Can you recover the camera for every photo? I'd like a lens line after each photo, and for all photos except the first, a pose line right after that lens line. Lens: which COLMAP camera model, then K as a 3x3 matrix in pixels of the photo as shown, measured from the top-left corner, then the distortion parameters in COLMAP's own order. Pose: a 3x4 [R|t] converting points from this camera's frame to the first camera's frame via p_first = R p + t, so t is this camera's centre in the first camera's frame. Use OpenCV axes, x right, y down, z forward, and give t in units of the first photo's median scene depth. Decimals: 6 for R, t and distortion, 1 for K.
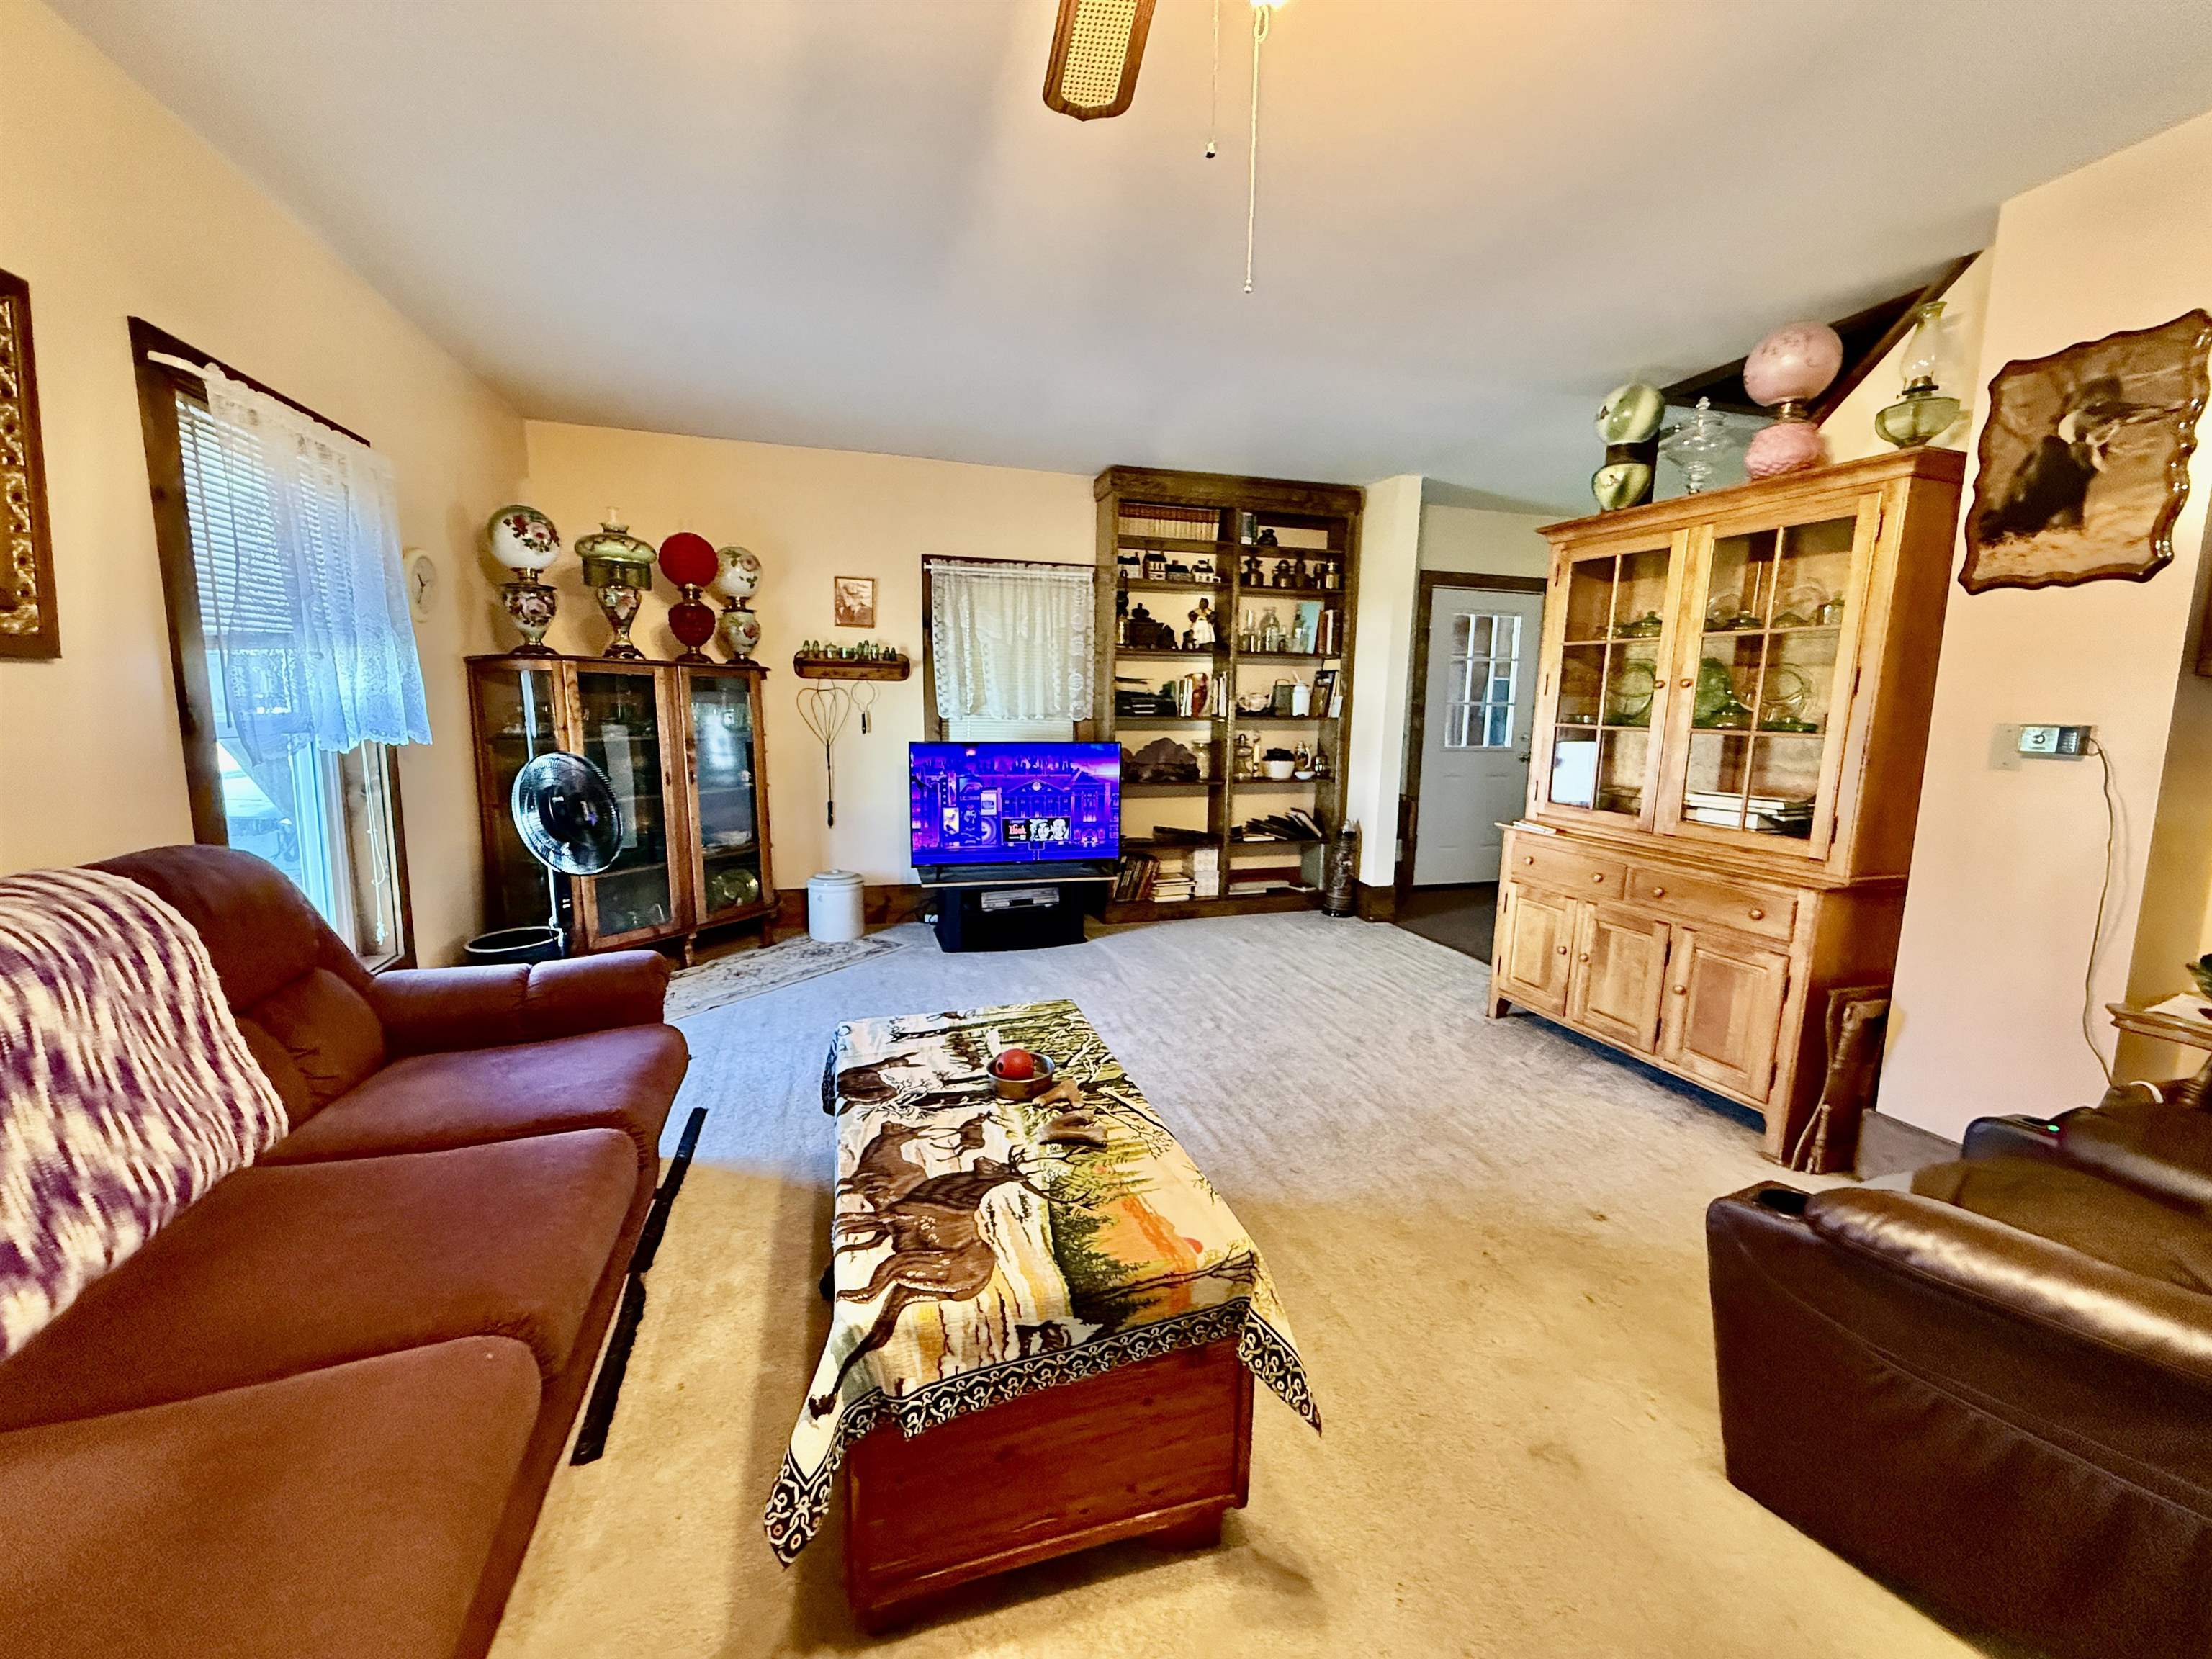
lens RADIAL K [[882.5, 0, 1099.2], [0, 882.5, 827.2], [0, 0, 1]] dist [0.000251, -0.000380]
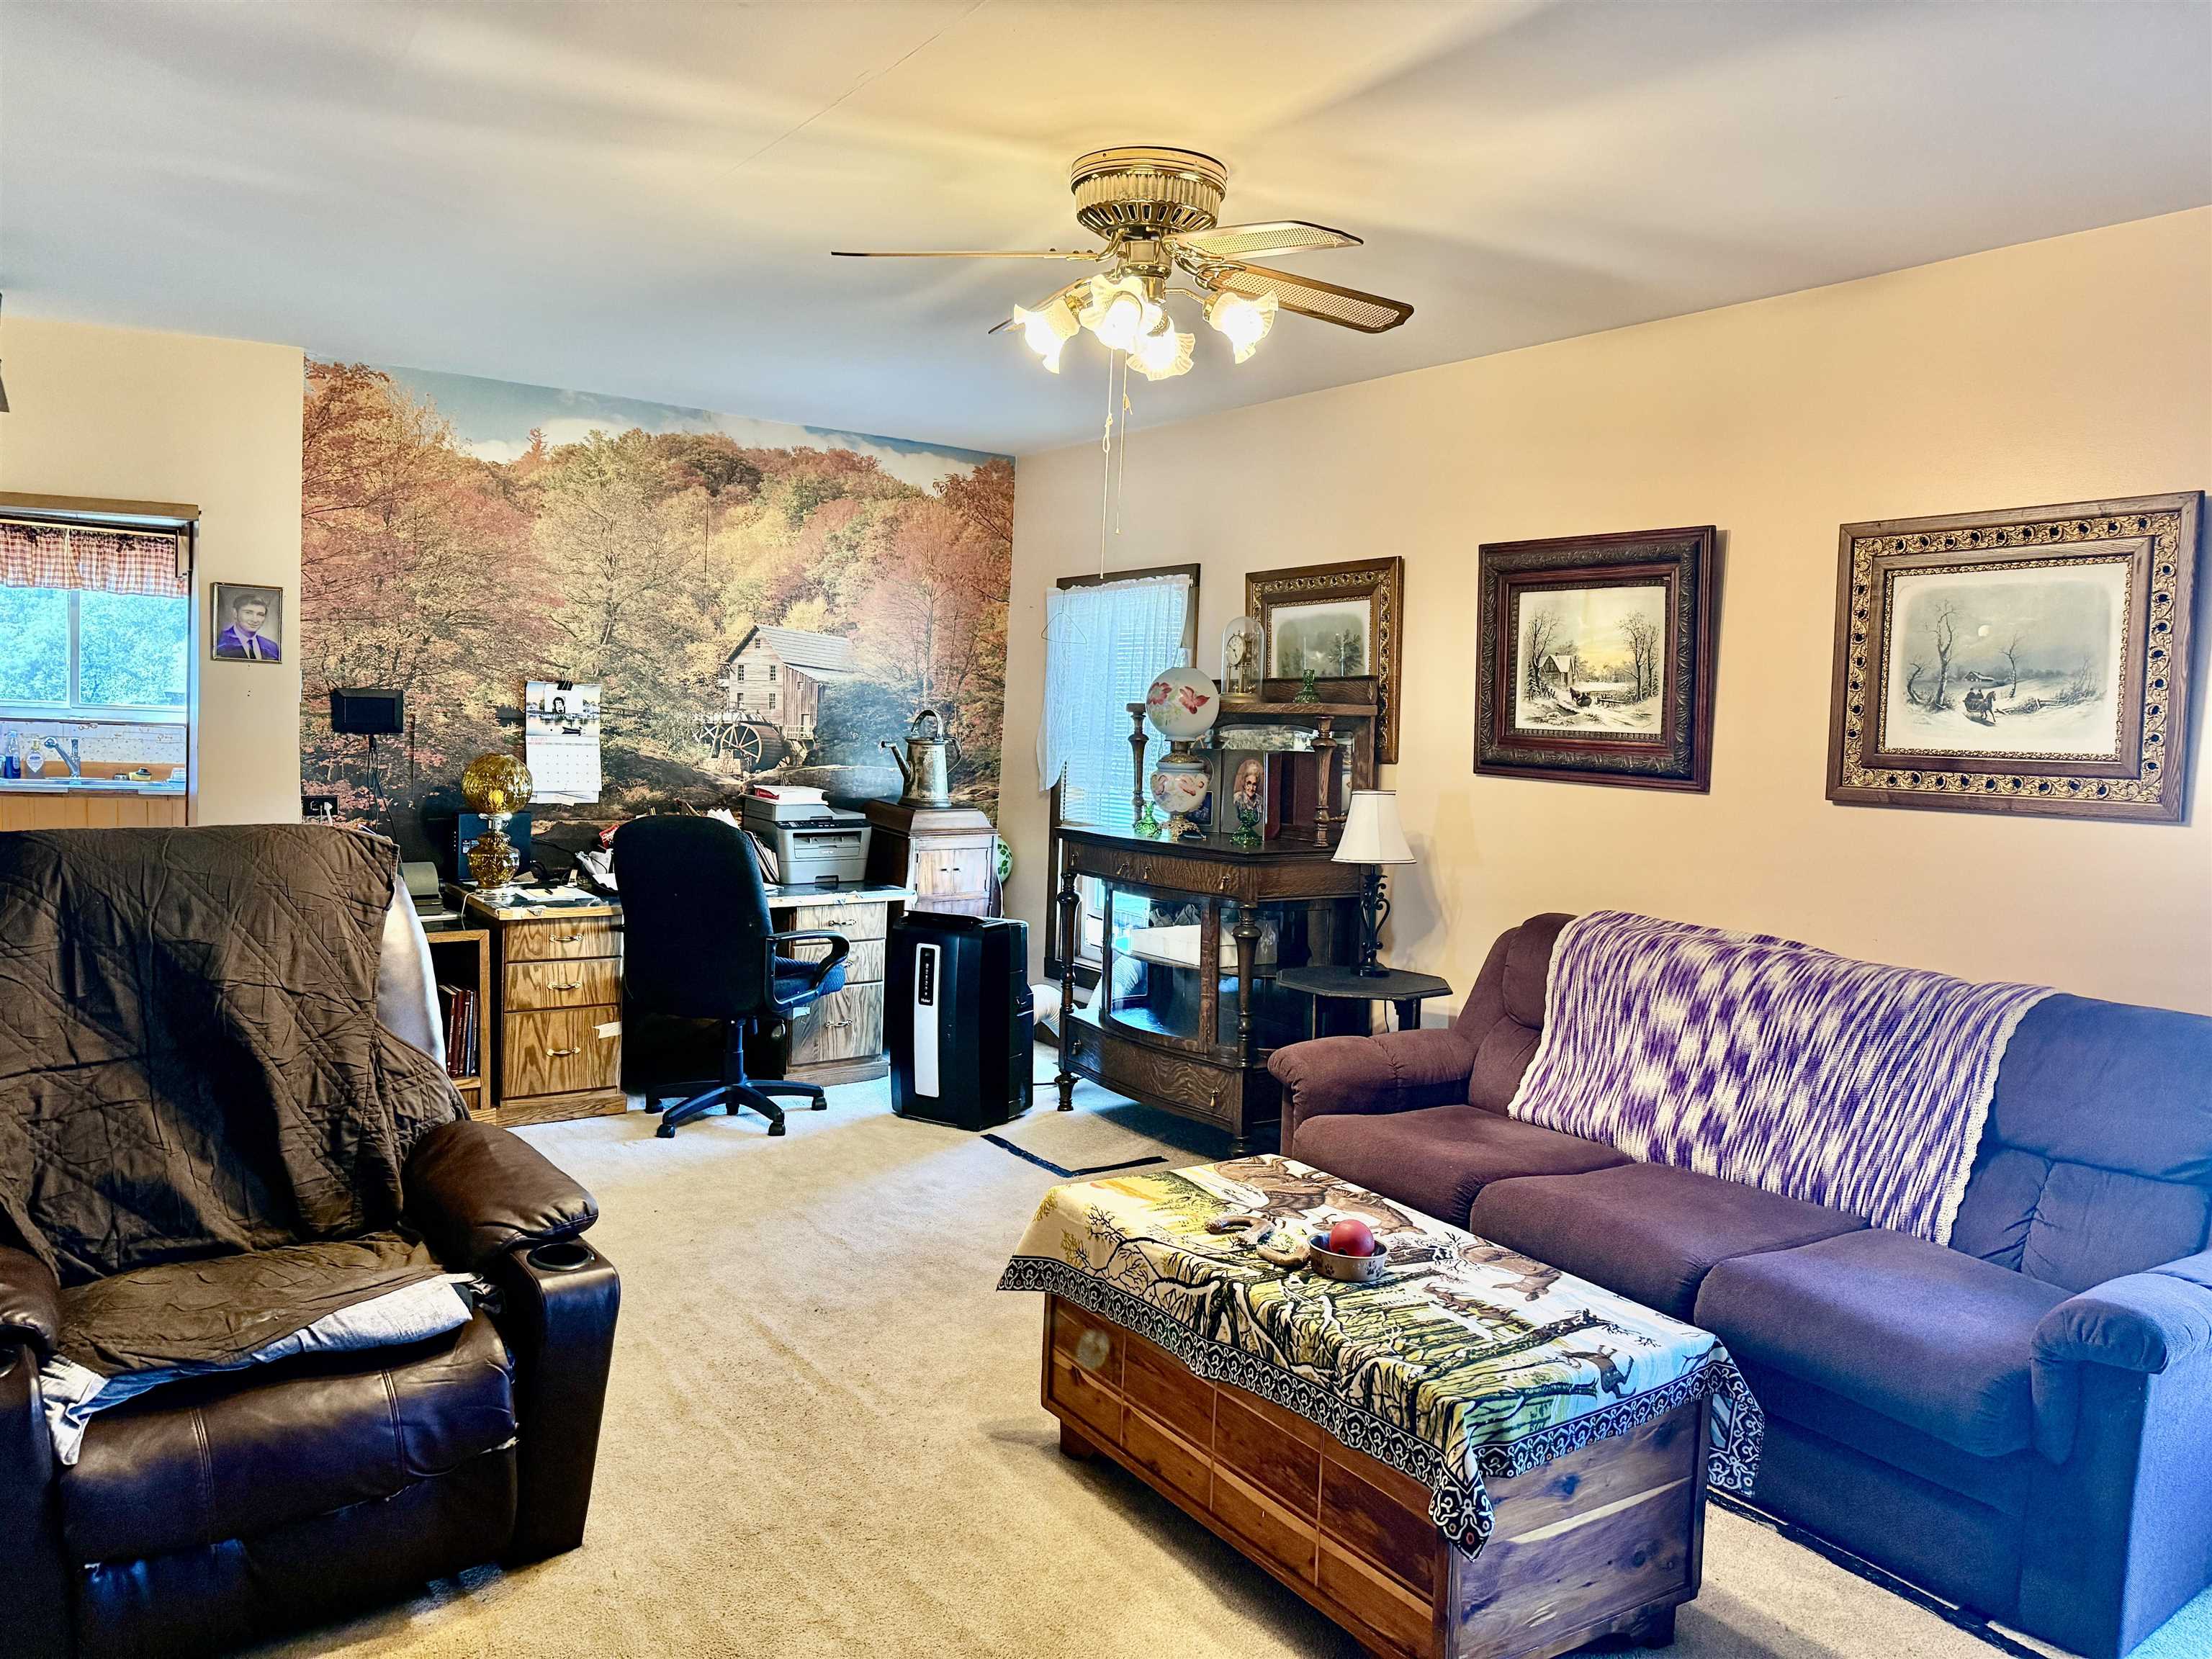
lens RADIAL K [[1529.8, 0, 1106.0], [0, 1529.8, 829.5], [0, 0, 1]] dist [0.105806, -0.149584]
pose [[-0.954179, -0.041954, -0.296282, 0.221512], [-0.103918, 0.974959, 0.196611, -0.145238], [0.280614, 0.218391, -0.934645, 0.834376]]
